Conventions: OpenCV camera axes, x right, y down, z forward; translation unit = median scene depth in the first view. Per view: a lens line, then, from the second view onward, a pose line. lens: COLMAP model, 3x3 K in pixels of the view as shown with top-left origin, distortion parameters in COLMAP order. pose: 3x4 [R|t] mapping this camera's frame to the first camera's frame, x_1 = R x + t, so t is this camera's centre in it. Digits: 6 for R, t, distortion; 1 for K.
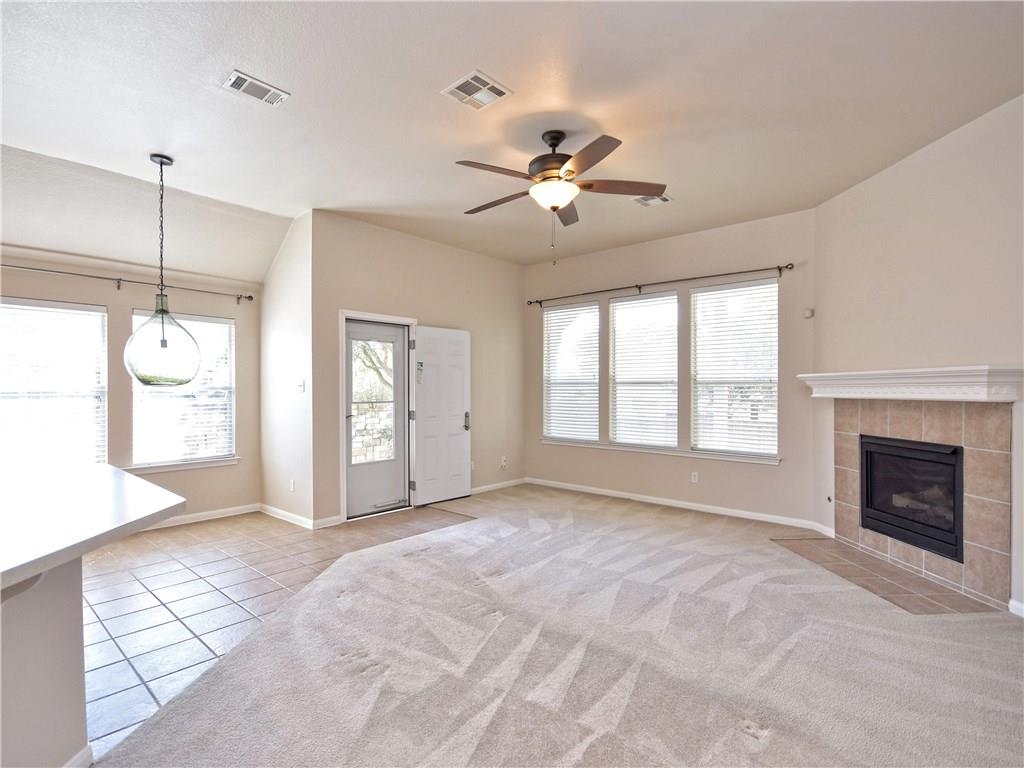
lens RADIAL K [[503.6, 0, 518.6], [0, 503.6, 390.4], [0, 0, 1]] dist [-0.006592, 0.000063]
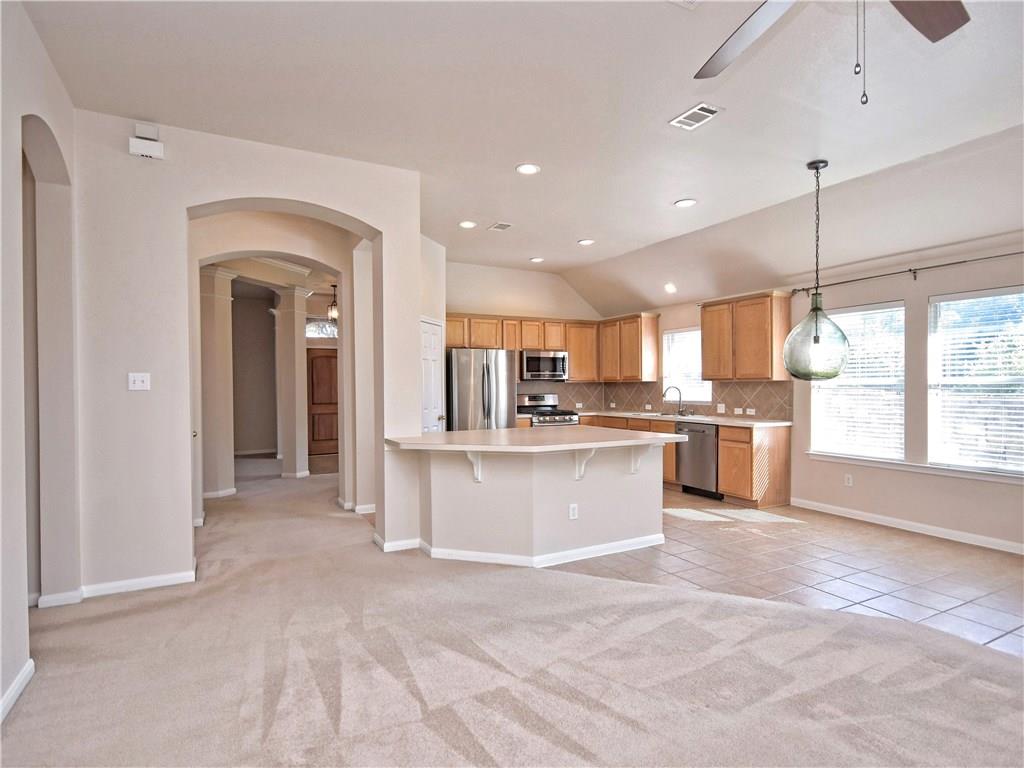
lens RADIAL K [[542.0, 0, 512.2], [0, 542.0, 390.3], [0, 0, 1]] dist [0.000854, 0.002605]
pose [[-0.365632, 0.010039, -0.930705, 0.518872], [0.002440, 0.999949, 0.009828, 0.000093], [0.930756, 0.001322, -0.365638, 0.719230]]
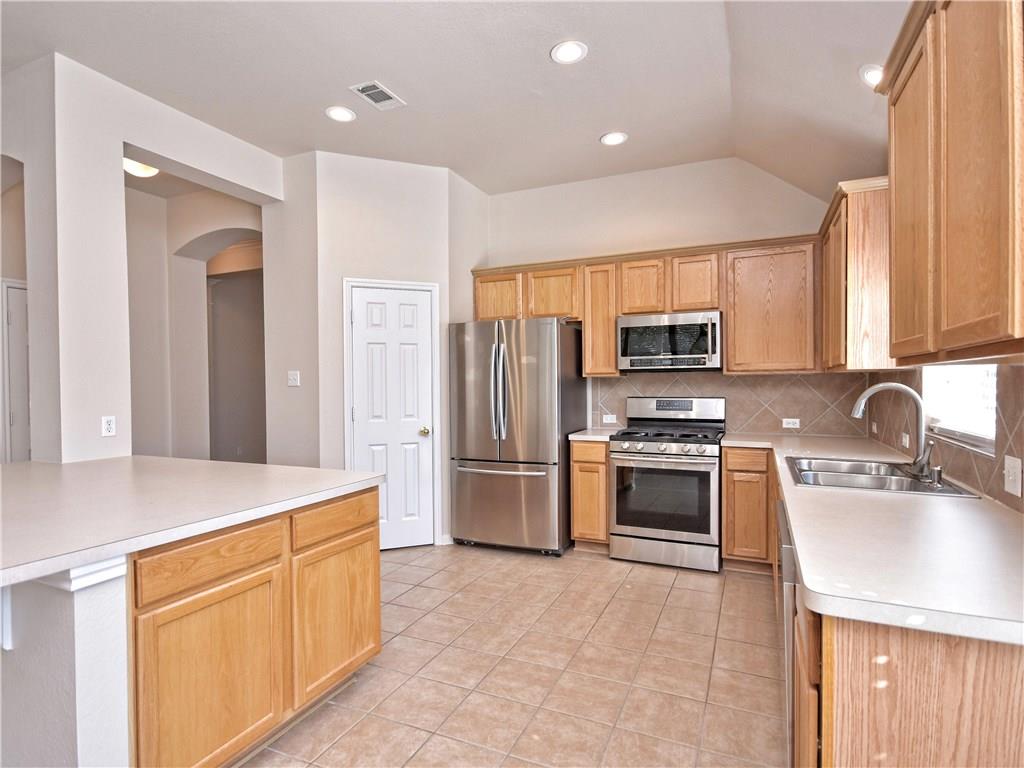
lens RADIAL K [[542.0, 0, 516.2], [0, 542.0, 389.3], [0, 0, 1]] dist [0.000854, 0.002605]
pose [[-0.957056, 0.011046, -0.289692, -0.742508], [0.006727, 0.999851, 0.015903, -0.000479], [0.289824, 0.013271, -0.956988, 0.982057]]
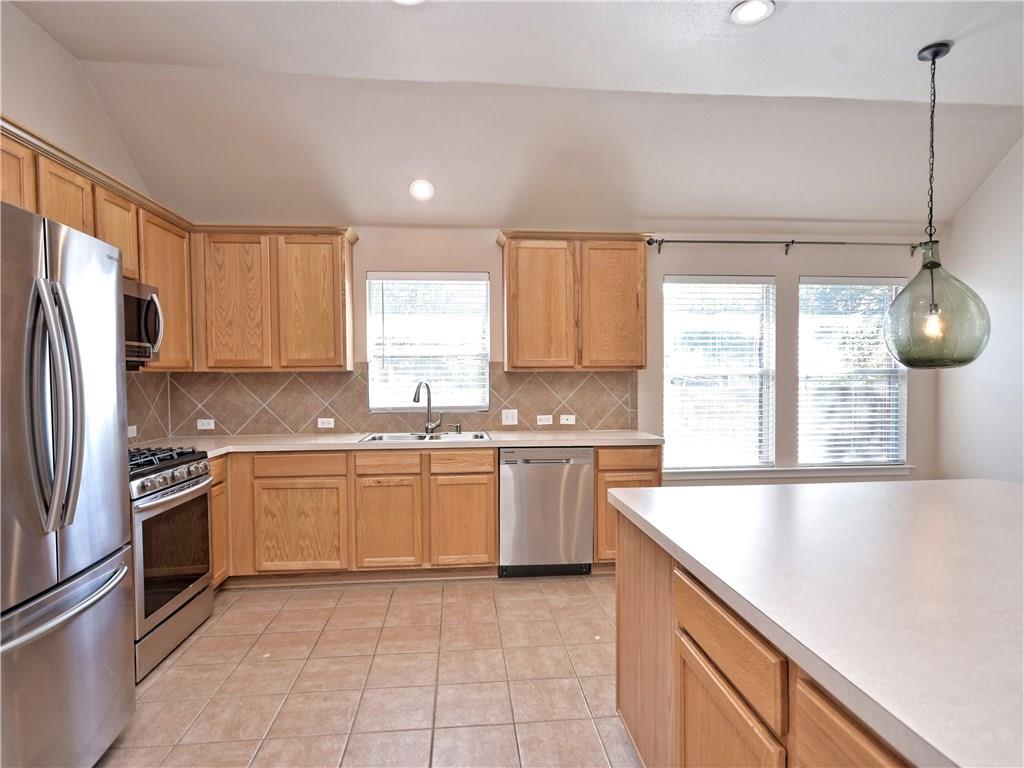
lens RADIAL K [[579.6, 0, 514.4], [0, 579.6, 392.7], [0, 0, 1]] dist [0.001657, 0.000510]
pose [[0.721006, 0.015900, -0.692746, -0.491804], [0.003605, 0.999637, 0.026697, 0.001090], [0.692919, -0.021746, 0.720687, -0.020608]]
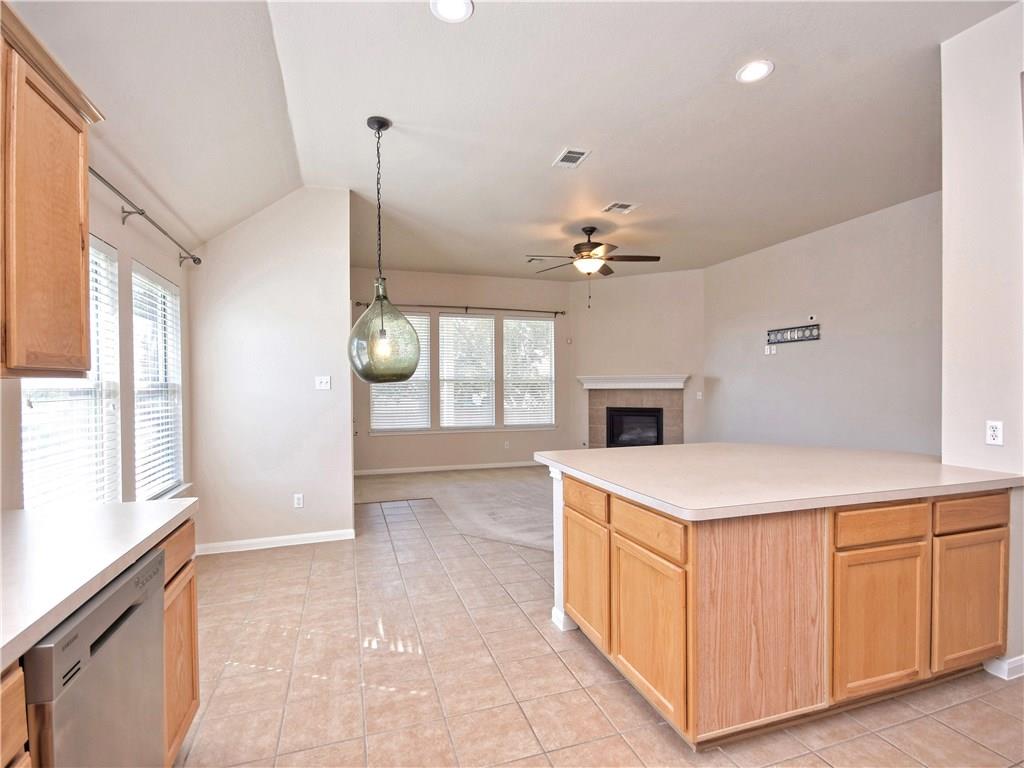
lens RADIAL K [[503.6, 0, 517.7], [0, 503.6, 389.3], [0, 0, 1]] dist [-0.006592, 0.000063]
pose [[0.503954, -0.012415, 0.863642, -1.186377], [0.009545, 0.999916, 0.008804, -0.002381], [-0.863678, 0.003807, 0.504030, 0.307122]]
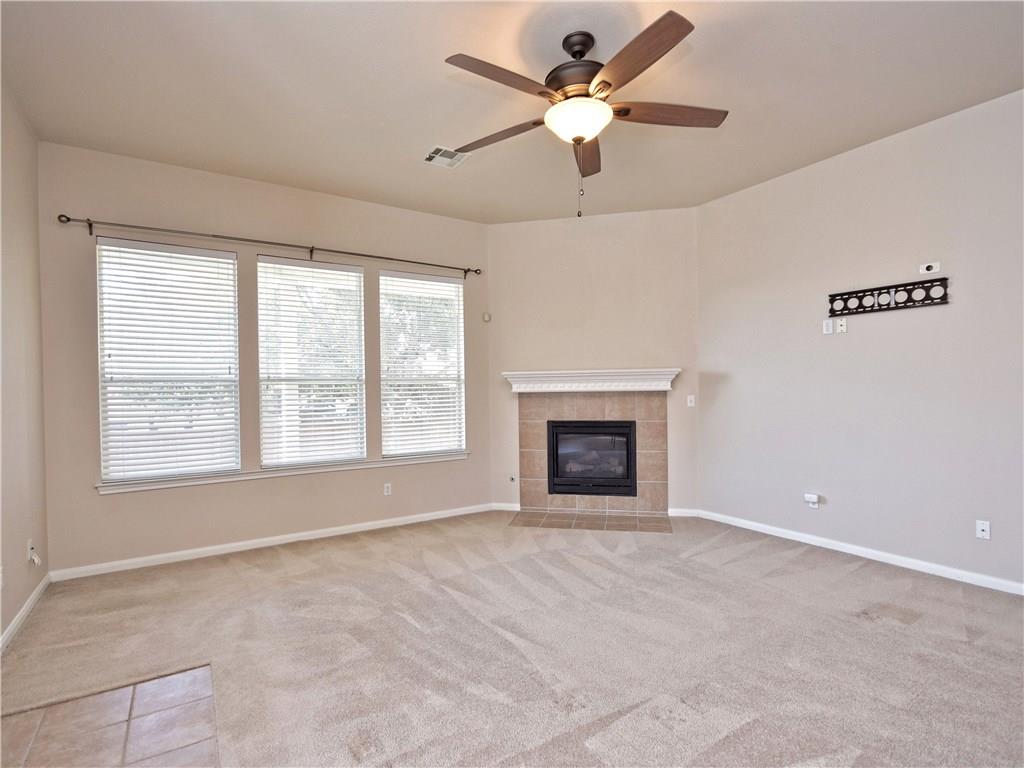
lens RADIAL K [[503.6, 0, 514.0], [0, 503.6, 391.9], [0, 0, 1]] dist [-0.006592, 0.000063]
pose [[0.282871, -0.017347, 0.959001, -0.546982], [0.018210, 0.999753, 0.012713, -0.001726], [-0.958985, 0.013868, 0.283117, 0.719546]]
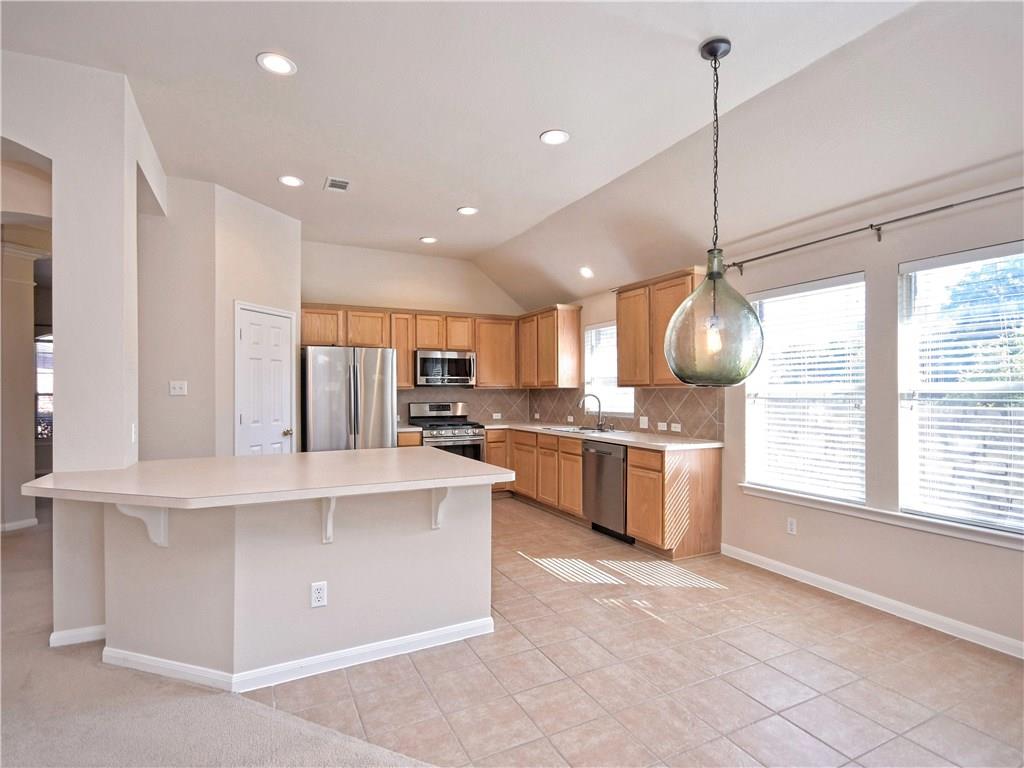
lens RADIAL K [[517.8, 0, 512.0], [0, 517.8, 391.2], [0, 0, 1]] dist [-0.004894, 0.001199]
pose [[-0.386689, -0.000587, -0.922210, 0.030017], [-0.000791, 1.000000, -0.000305, -0.001090], [0.922210, 0.000611, -0.386689, 0.891851]]
